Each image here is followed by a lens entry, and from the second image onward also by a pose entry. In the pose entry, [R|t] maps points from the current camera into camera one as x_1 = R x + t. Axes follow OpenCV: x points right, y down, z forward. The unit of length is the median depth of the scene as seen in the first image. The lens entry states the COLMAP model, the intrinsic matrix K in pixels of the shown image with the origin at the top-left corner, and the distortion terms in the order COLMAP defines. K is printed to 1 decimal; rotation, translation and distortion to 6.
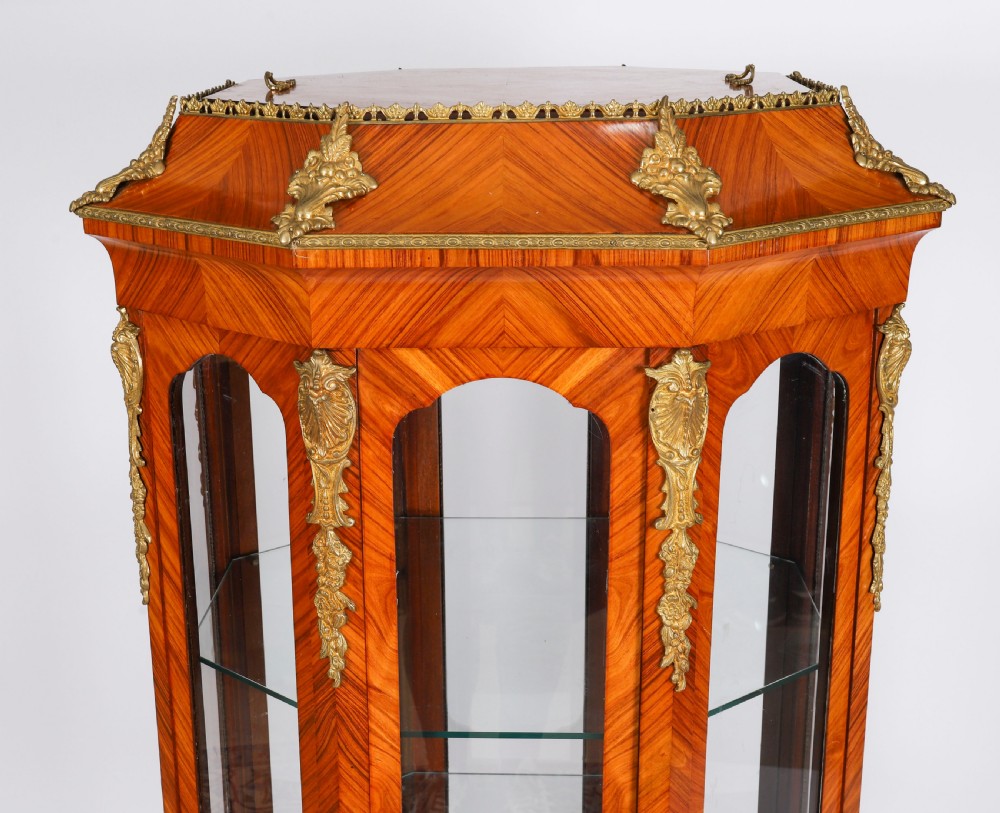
lens RADIAL K [[1519.5, 0, 437.1], [0, 1519.5, 427.3], [0, 0, 1]] dist [-0.033990, 0.000000]
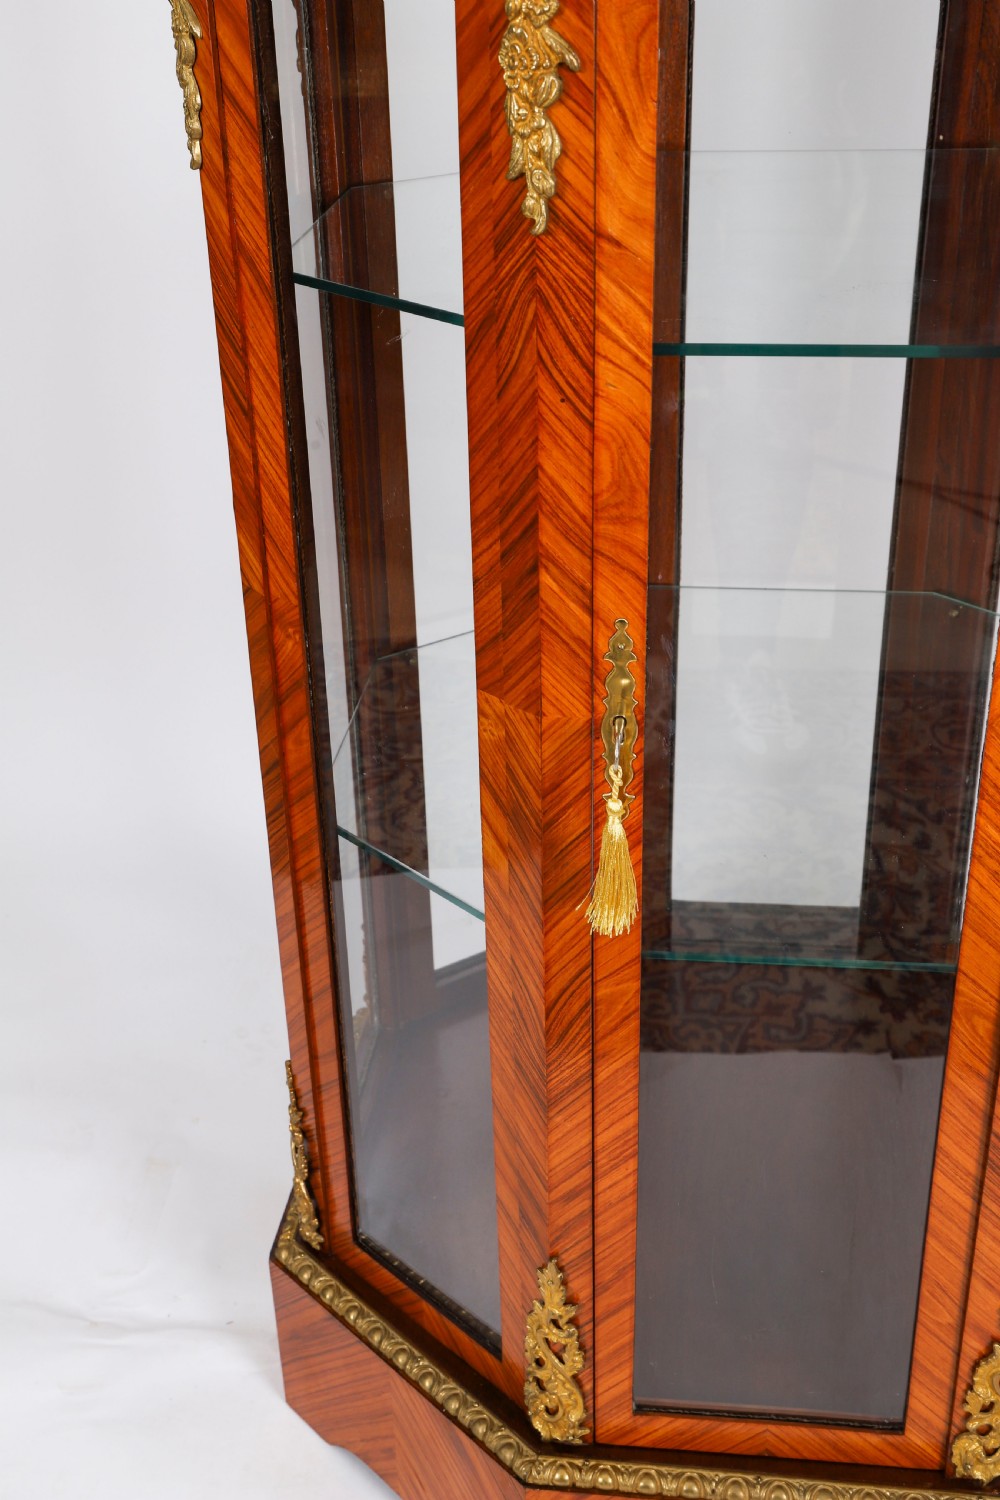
lens RADIAL K [[1773.2, 0, 508.3], [0, 1773.2, 765.1], [0, 0, 1]] dist [0.018572, 0.000000]
pose [[0.998508, 0.021066, -0.050376, -0.042340], [-0.010438, 0.979208, 0.202589, 0.234364], [0.053596, -0.201761, 0.977967, 0.357127]]
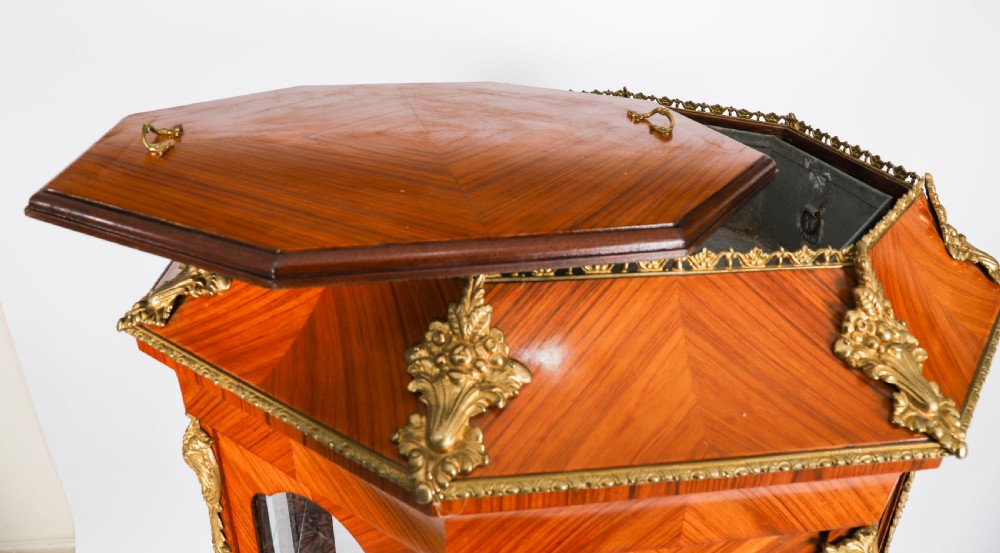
lens RADIAL K [[678.8, 0, 512.0], [0, 678.8, 216.7], [0, 0, 1]] dist [-0.069778, 0.011790]
pose [[0.977769, -0.032775, 0.207106, -0.109504], [0.011789, 0.994739, 0.101764, -0.258247], [-0.209352, -0.097060, 0.973011, 0.648221]]
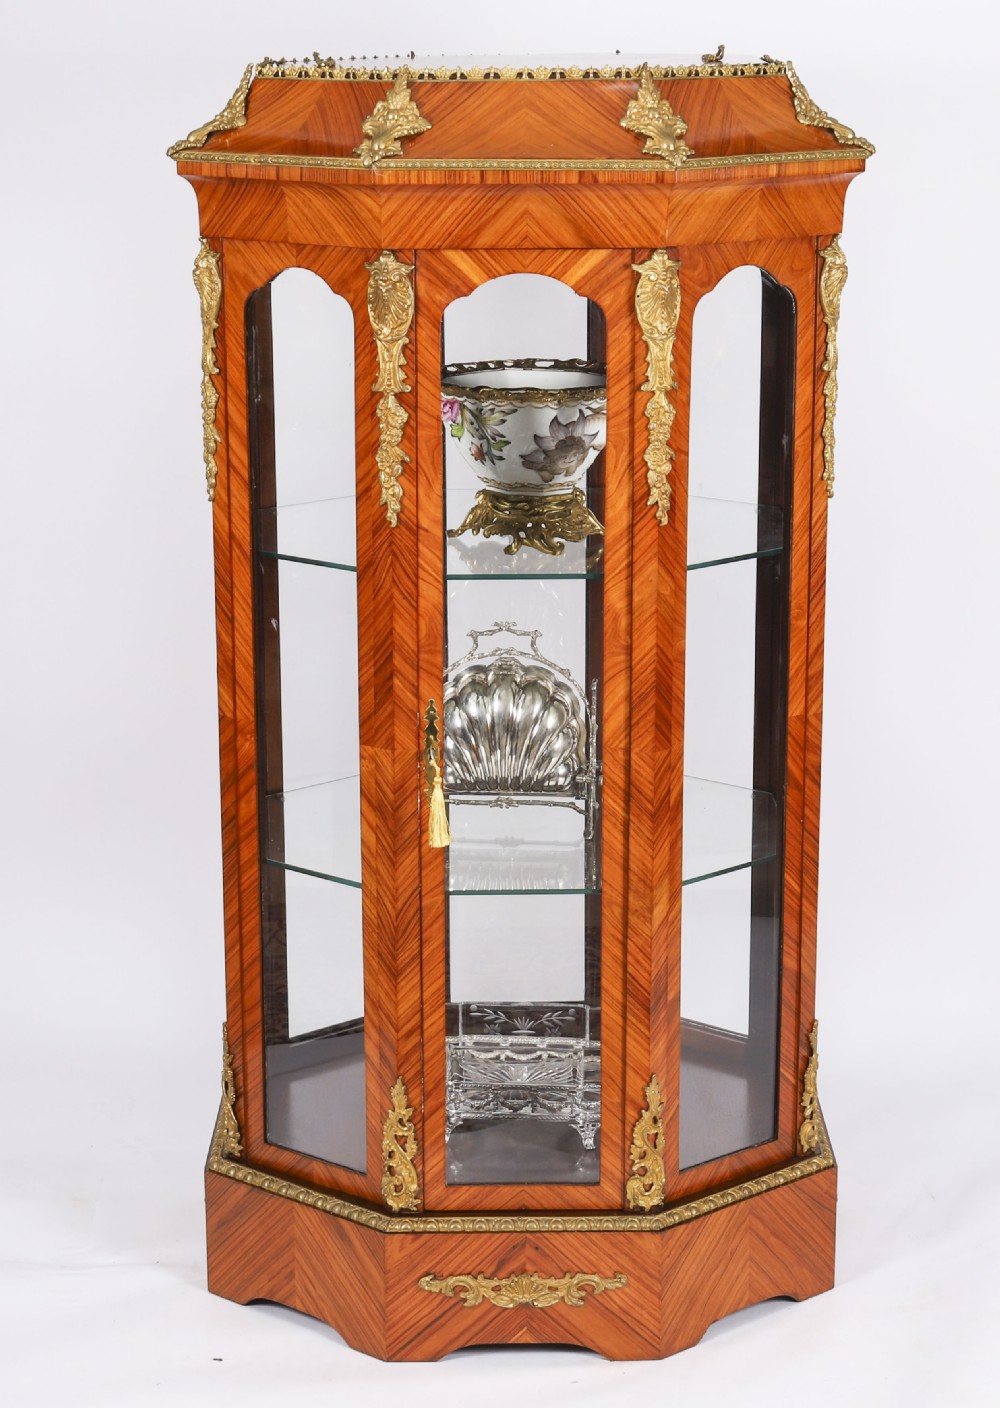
lens RADIAL K [[3110.7, 0, 520.9], [0, 3110.7, 719.8], [0, 0, 1]] dist [0.026495, 0.000000]
pose [[0.996604, -0.004491, 0.082218, -0.178710], [0.008284, 0.998914, -0.045852, 0.463058], [-0.081923, 0.046377, 0.995559, -1.620347]]
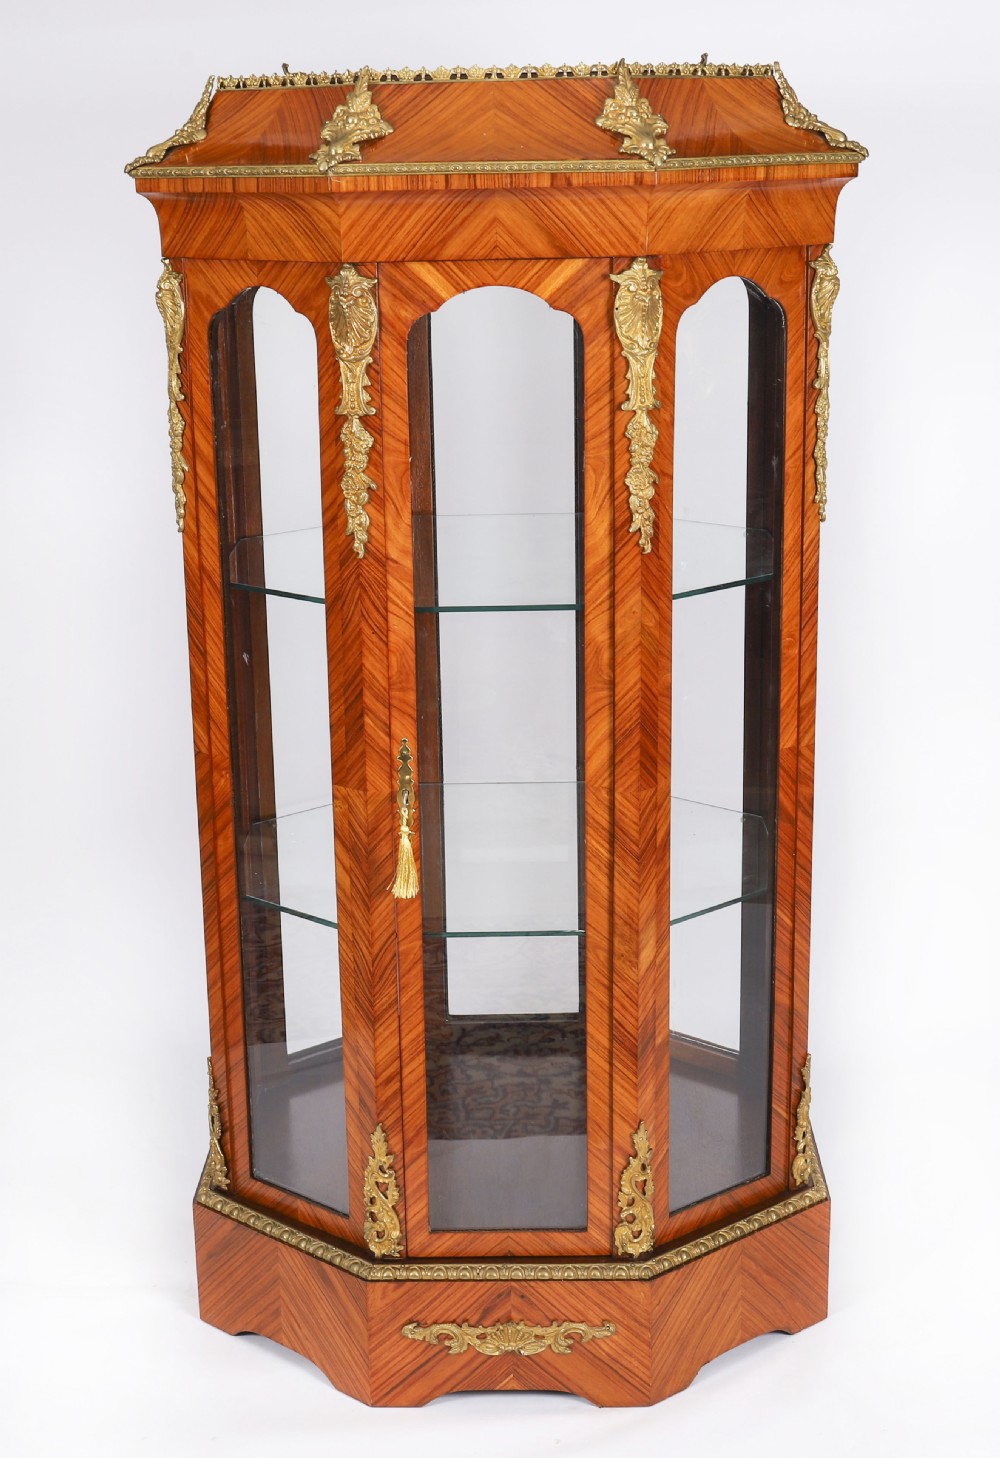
lens RADIAL K [[2280.1, 0, 461.0], [0, 2280.1, 726.4], [0, 0, 1]] dist [-0.037259, 0.000000]
pose [[0.999296, -0.013540, 0.034992, -0.053172], [0.014399, 0.999598, -0.024414, 0.357904], [-0.034648, 0.024901, 0.999089, -0.813657]]
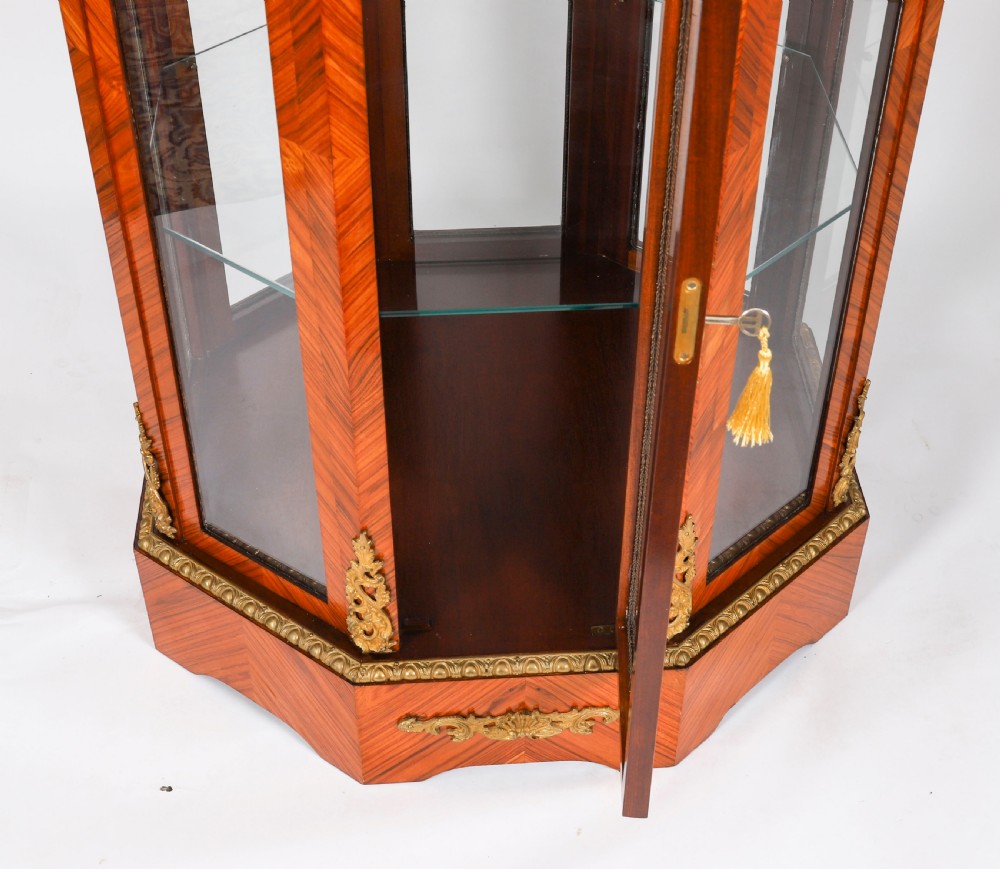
lens RADIAL K [[1631.4, 0, 598.9], [0, 1631.4, 432.0], [0, 0, 1]] dist [-0.010254, 0.000000]
pose [[0.983607, -0.070028, 0.166173, -0.081928], [-0.009607, 0.899857, 0.436080, 0.100018], [-0.180069, -0.430528, 0.884433, 0.178733]]
